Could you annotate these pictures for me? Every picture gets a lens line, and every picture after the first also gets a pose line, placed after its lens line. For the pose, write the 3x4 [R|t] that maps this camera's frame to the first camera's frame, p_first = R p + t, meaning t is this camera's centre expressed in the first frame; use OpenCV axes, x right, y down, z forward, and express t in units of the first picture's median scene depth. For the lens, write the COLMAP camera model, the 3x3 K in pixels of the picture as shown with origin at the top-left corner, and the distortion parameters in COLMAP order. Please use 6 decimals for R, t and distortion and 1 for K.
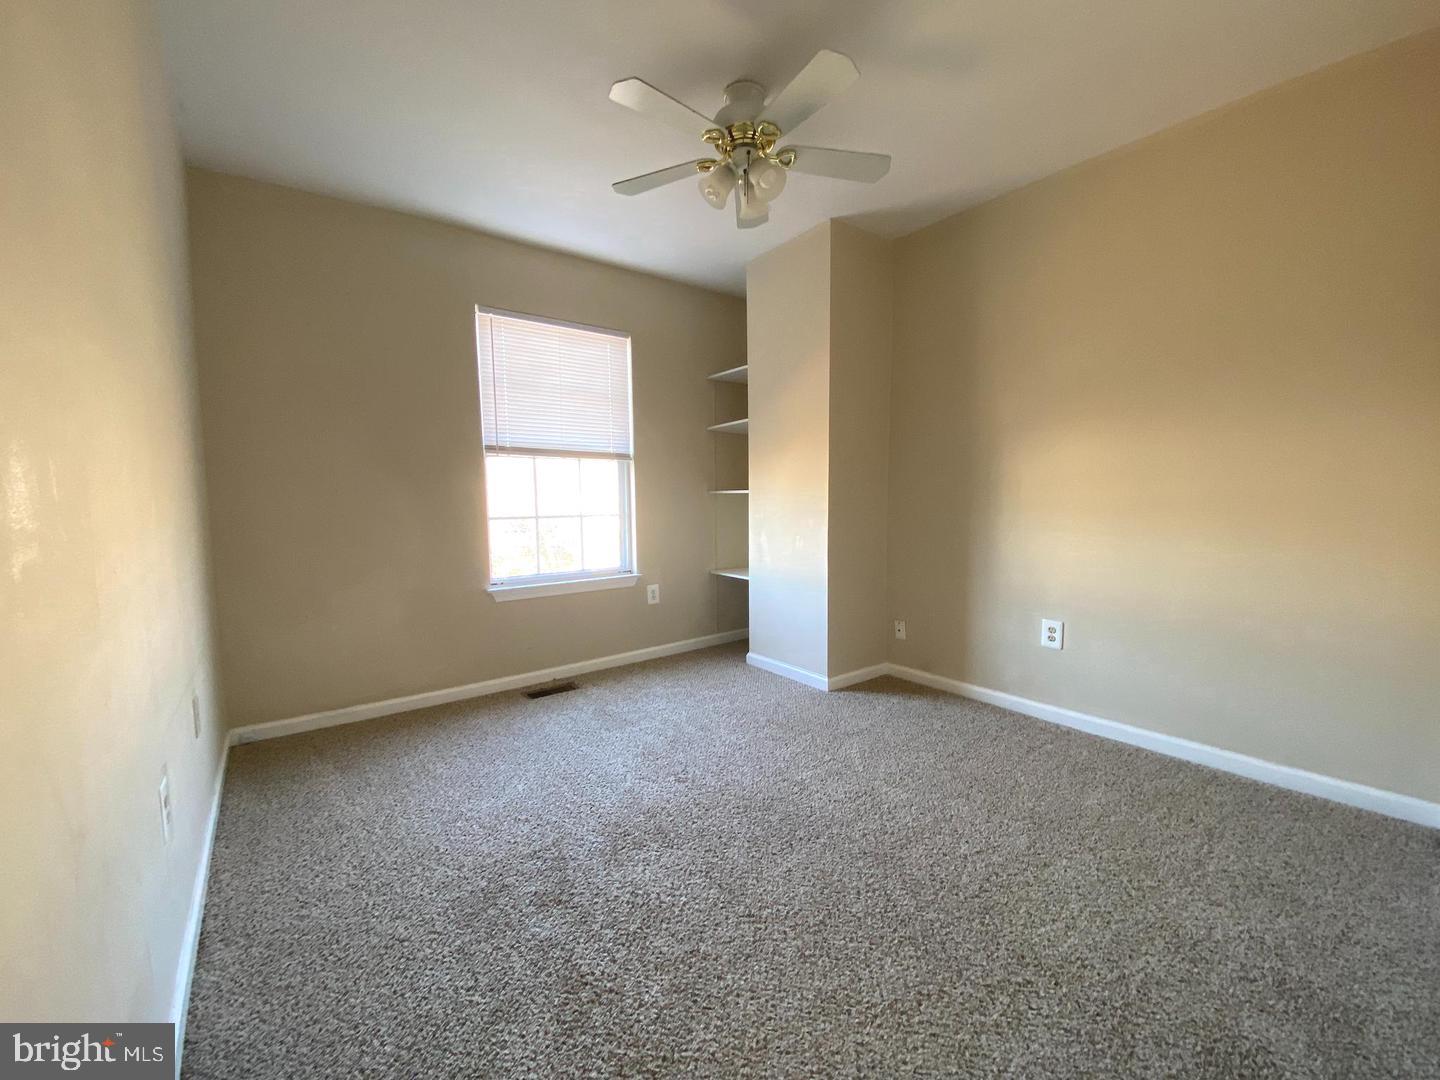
lens RADIAL K [[577.4, 0, 720.3], [0, 577.4, 543.7], [0, 0, 1]] dist [0.025388, -0.021839]
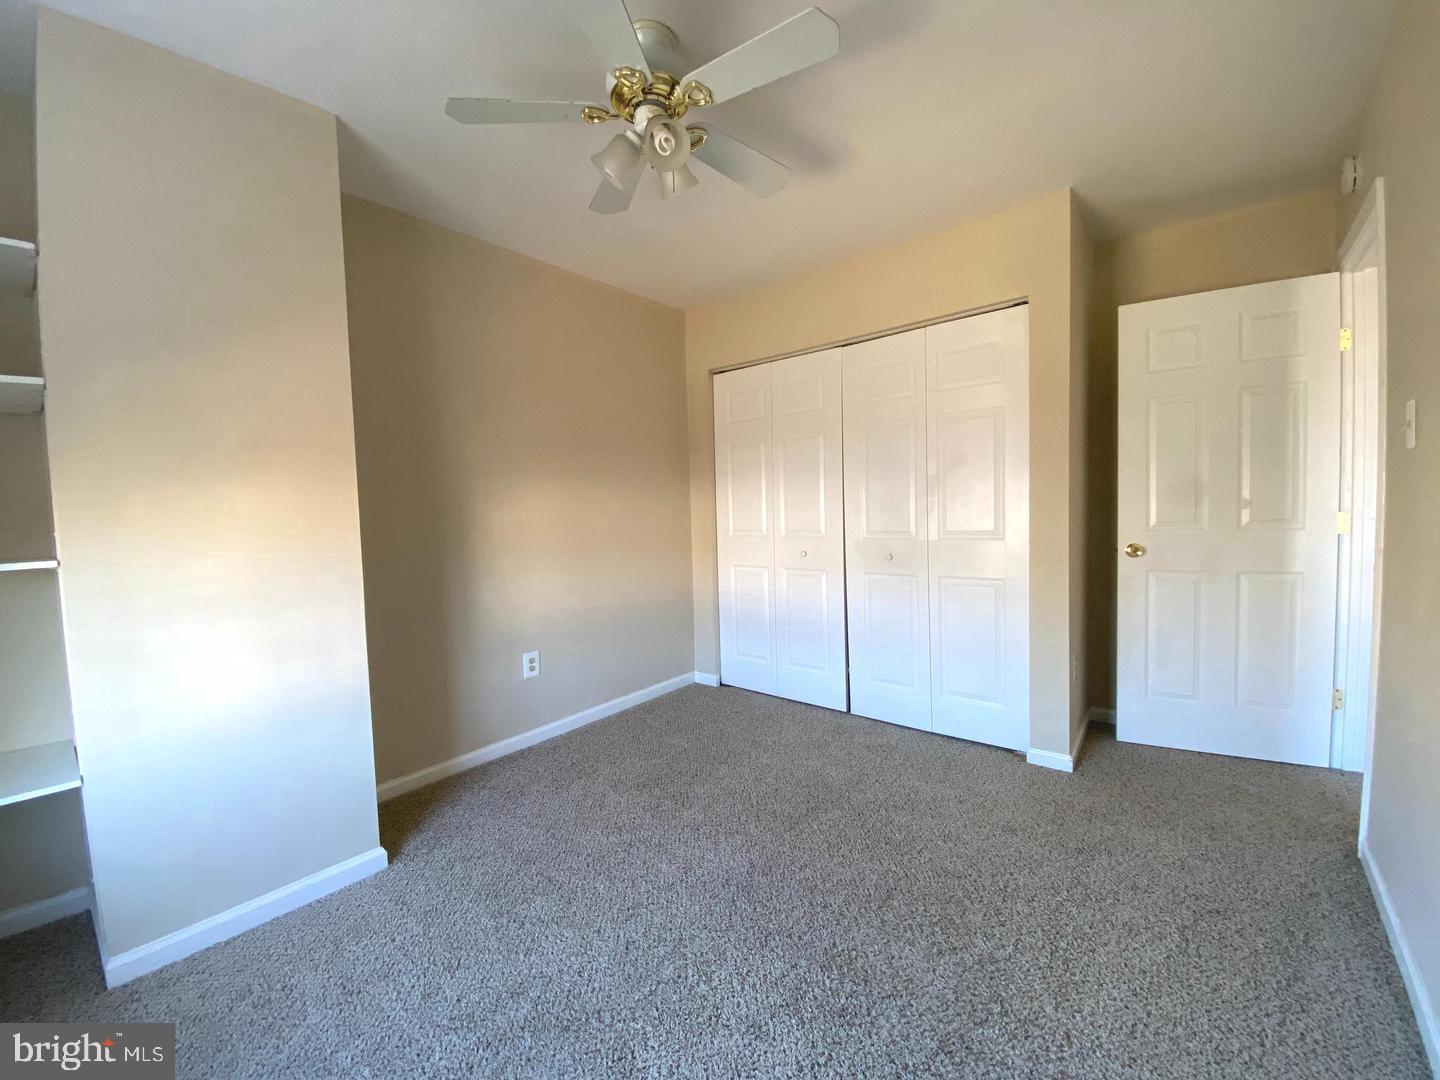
lens RADIAL K [[577.4, 0, 720.3], [0, 577.4, 543.7], [0, 0, 1]] dist [0.025388, -0.021839]
pose [[-0.241076, -0.041268, 0.969628, -0.579627], [0.105253, 0.992091, 0.068393, -0.111384], [-0.964782, 0.118544, -0.234826, 0.884814]]
